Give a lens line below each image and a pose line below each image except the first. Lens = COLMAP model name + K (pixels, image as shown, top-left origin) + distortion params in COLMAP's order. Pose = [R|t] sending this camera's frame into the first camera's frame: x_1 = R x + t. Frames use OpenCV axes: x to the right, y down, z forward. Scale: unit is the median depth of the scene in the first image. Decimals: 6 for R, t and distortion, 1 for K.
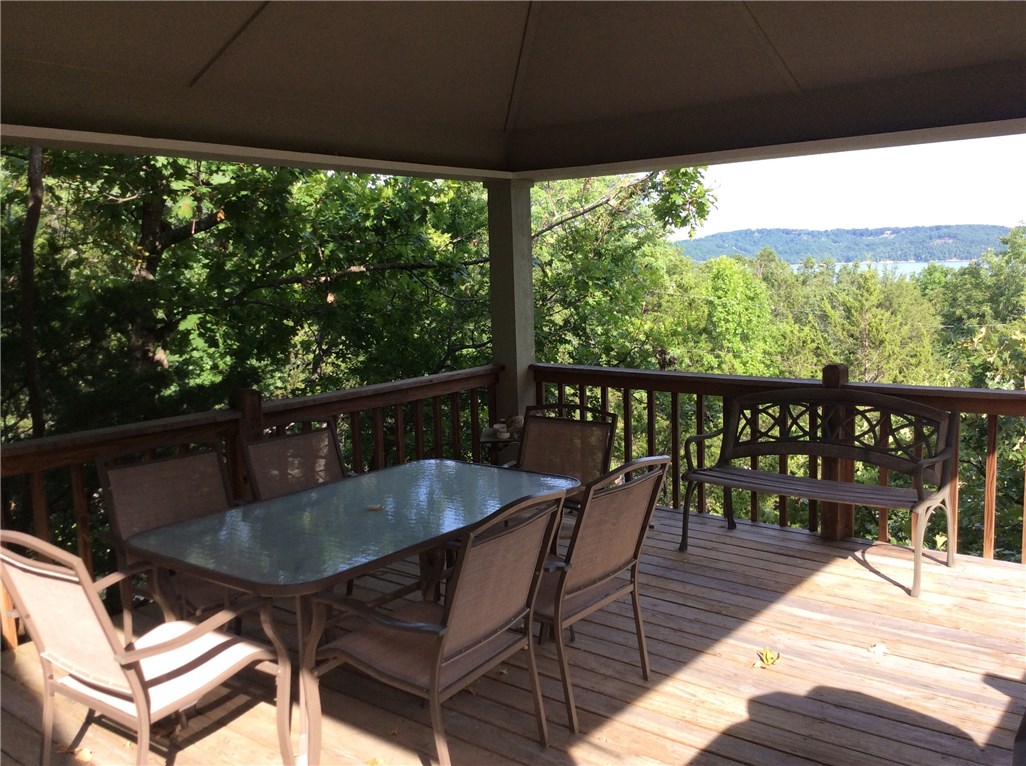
lens RADIAL K [[944.8, 0, 518.5], [0, 944.8, 389.1], [0, 0, 1]] dist [0.071640, 0.000000]
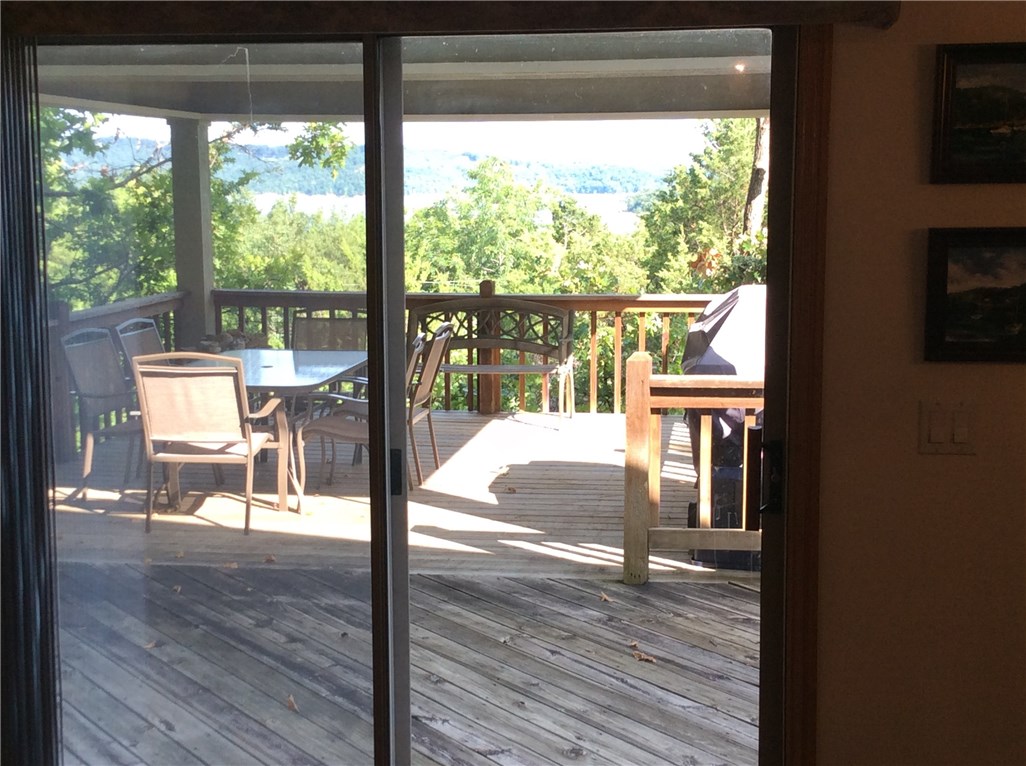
lens RADIAL K [[1505.8, 0, 514.9], [0, 1505.8, 375.8], [0, 0, 1]] dist [0.175521, 0.000000]
pose [[0.874036, -0.039628, 0.484243, -0.550764], [0.045133, 0.998981, 0.000287, 0.091007], [-0.483761, 0.021605, 0.874933, -0.715149]]
